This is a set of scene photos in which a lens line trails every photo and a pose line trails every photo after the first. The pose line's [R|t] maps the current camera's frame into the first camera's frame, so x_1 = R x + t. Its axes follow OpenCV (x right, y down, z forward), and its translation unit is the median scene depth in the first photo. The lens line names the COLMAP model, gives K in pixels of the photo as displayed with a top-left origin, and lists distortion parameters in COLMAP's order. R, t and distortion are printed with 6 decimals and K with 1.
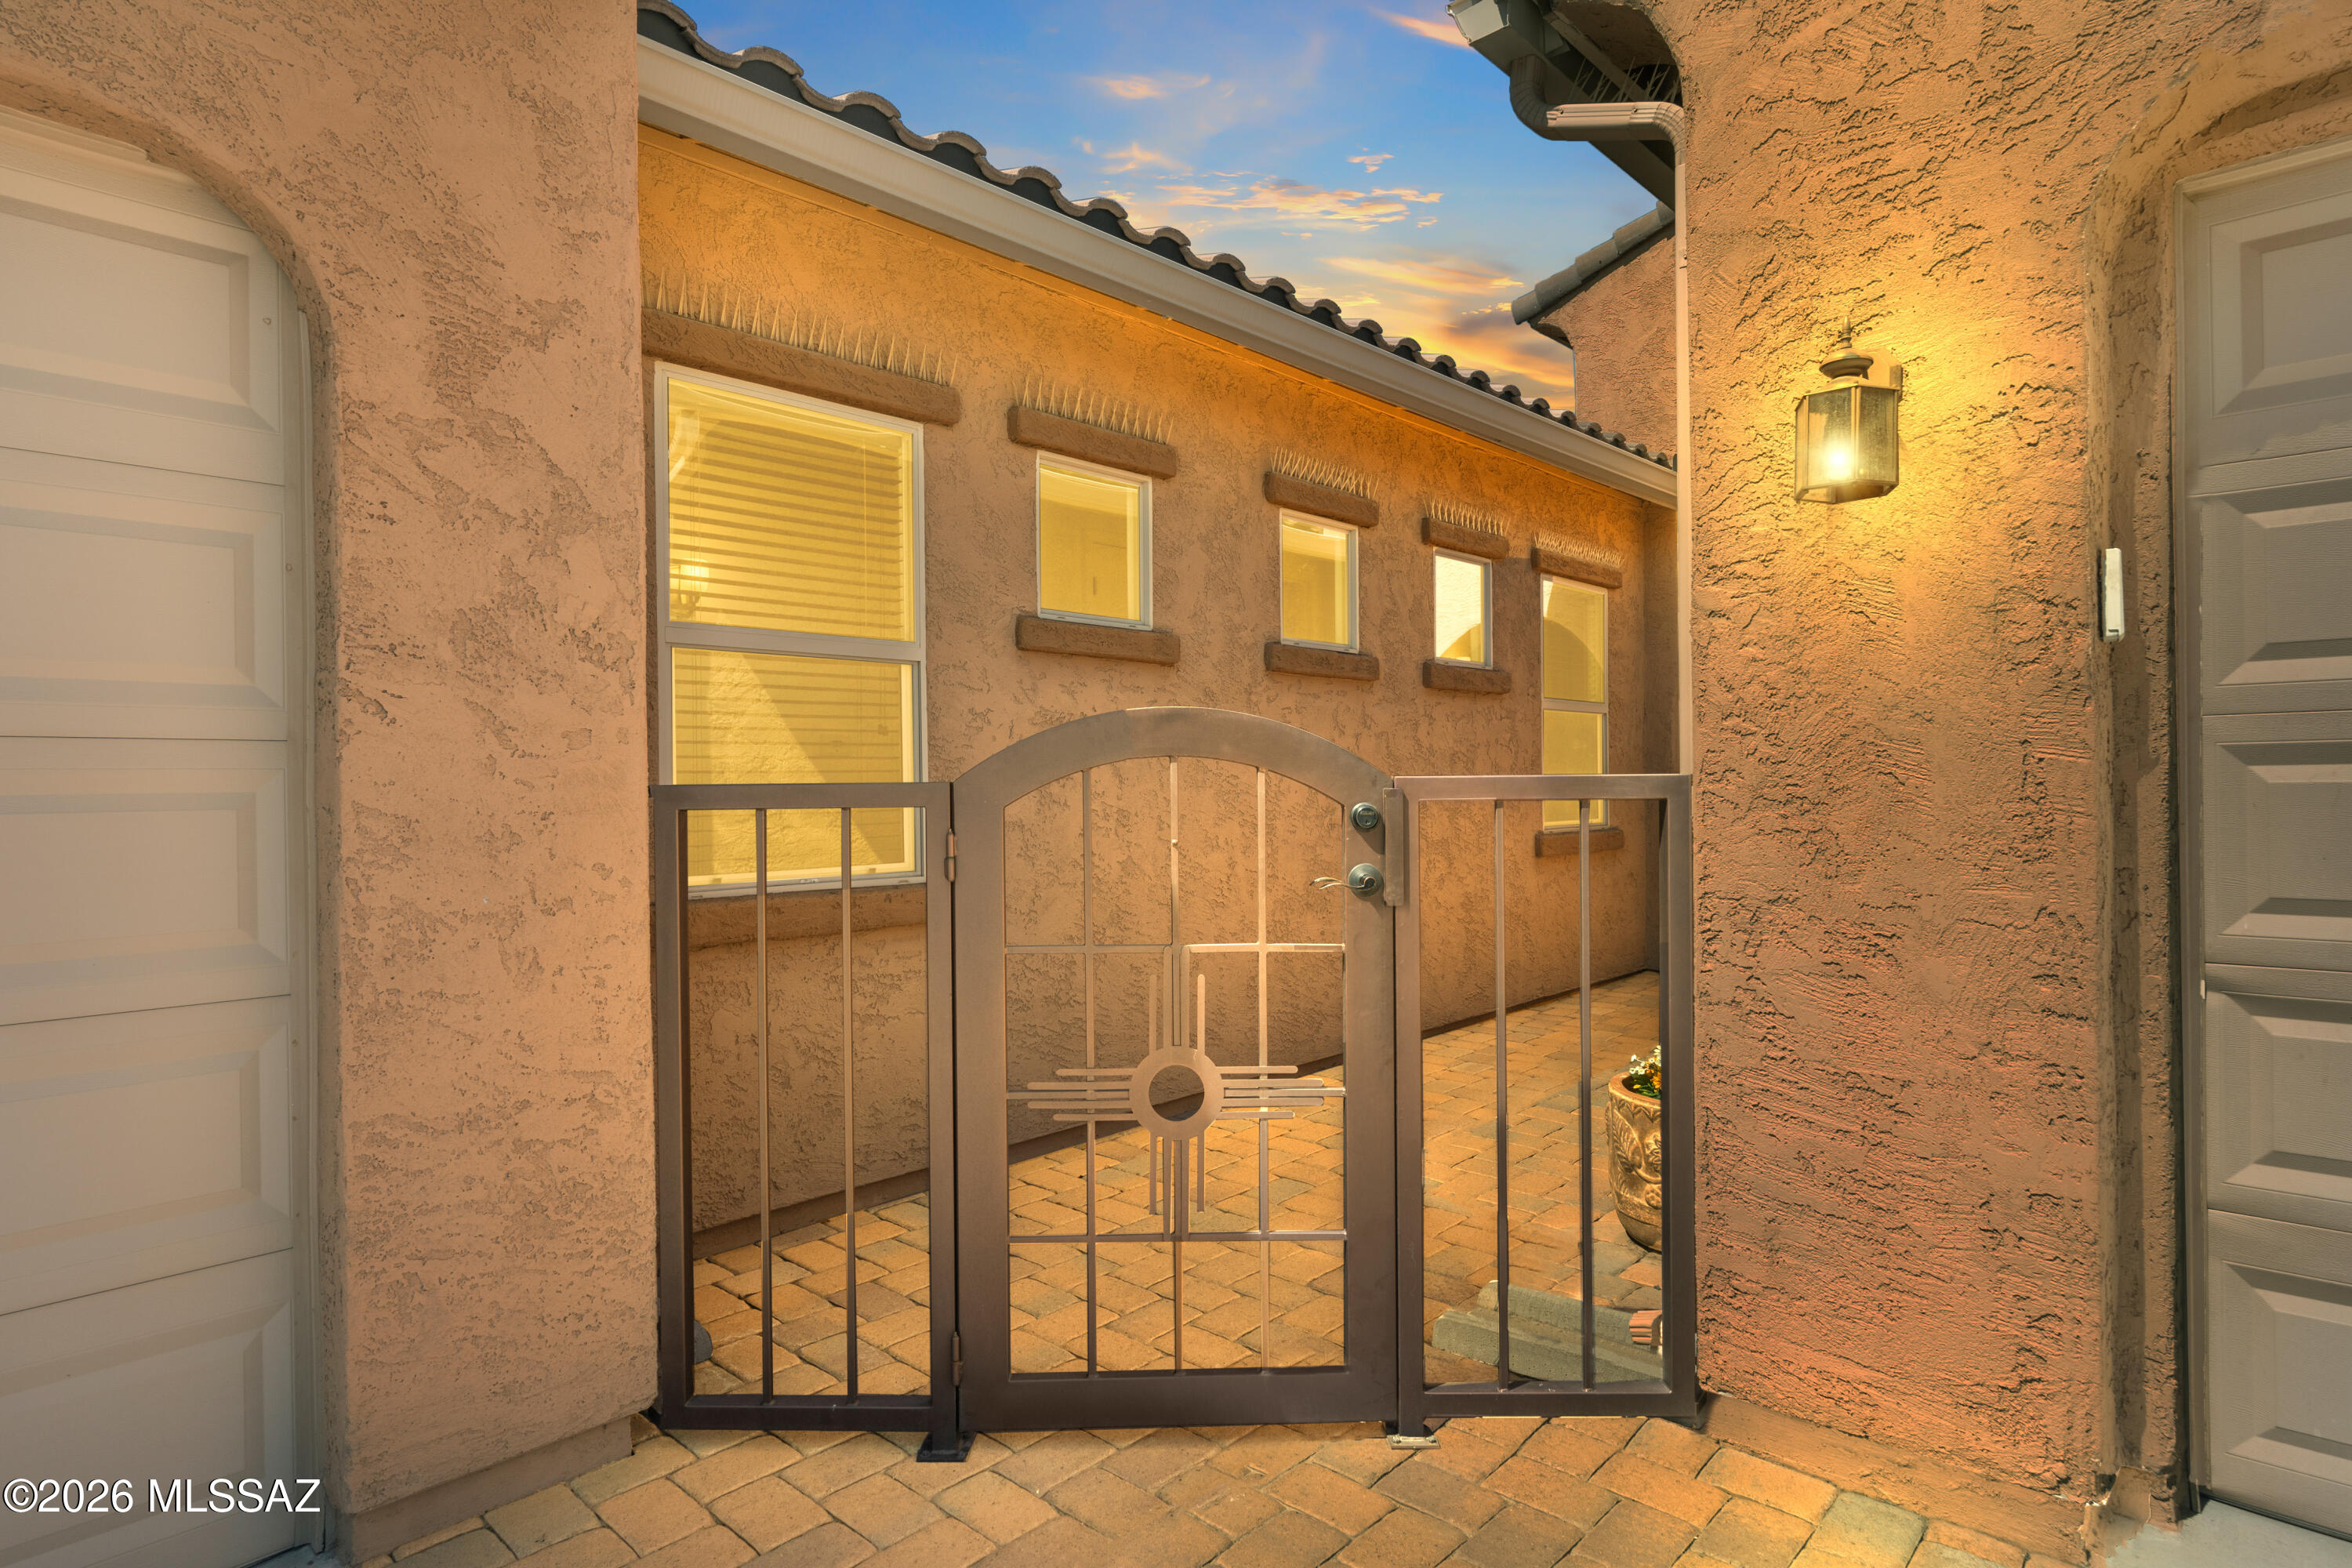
lens RADIAL K [[1289.0, 0, 1176.4], [0, 1289.0, 780.4], [0, 0, 1]] dist [0.000148, 0.000007]
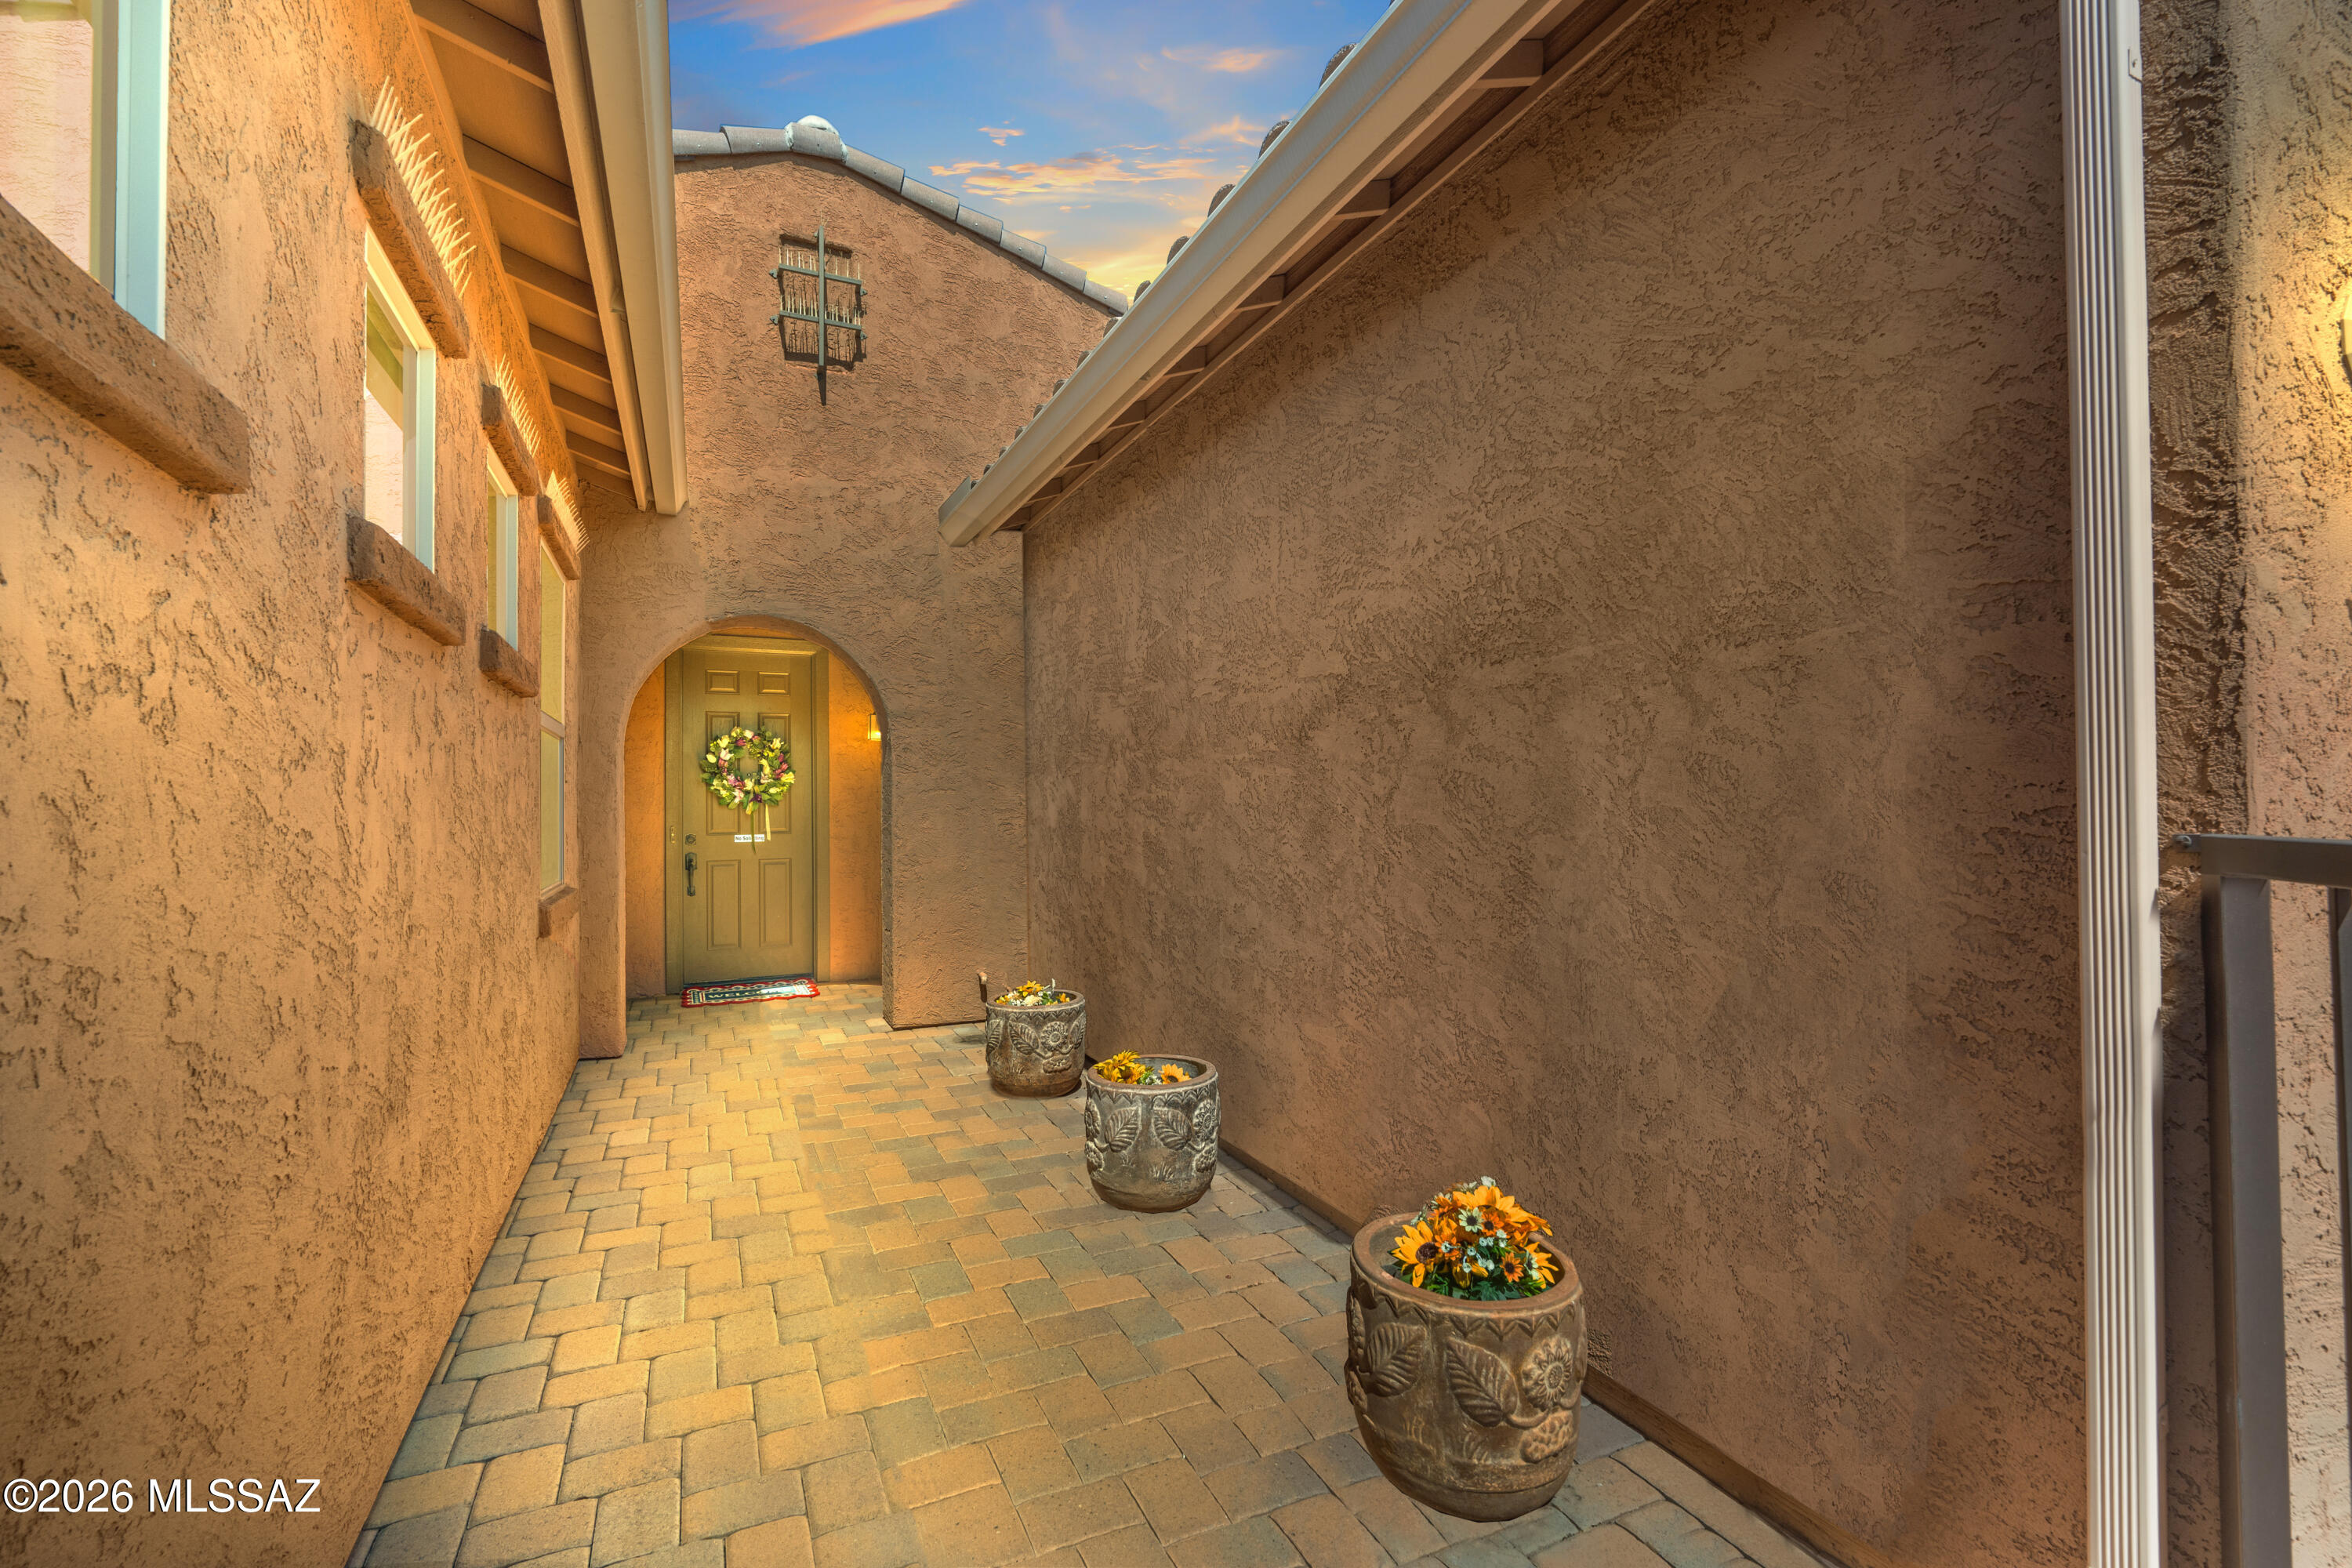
lens RADIAL K [[1040.7, 0, 1179.0], [0, 1040.7, 790.3], [0, 0, 1]] dist [-0.001971, -0.000547]
pose [[0.375332, 0.018438, 0.926707, -0.212232], [0.003425, 0.999768, -0.021279, -0.012512], [-0.926884, 0.011161, 0.375182, 0.947932]]
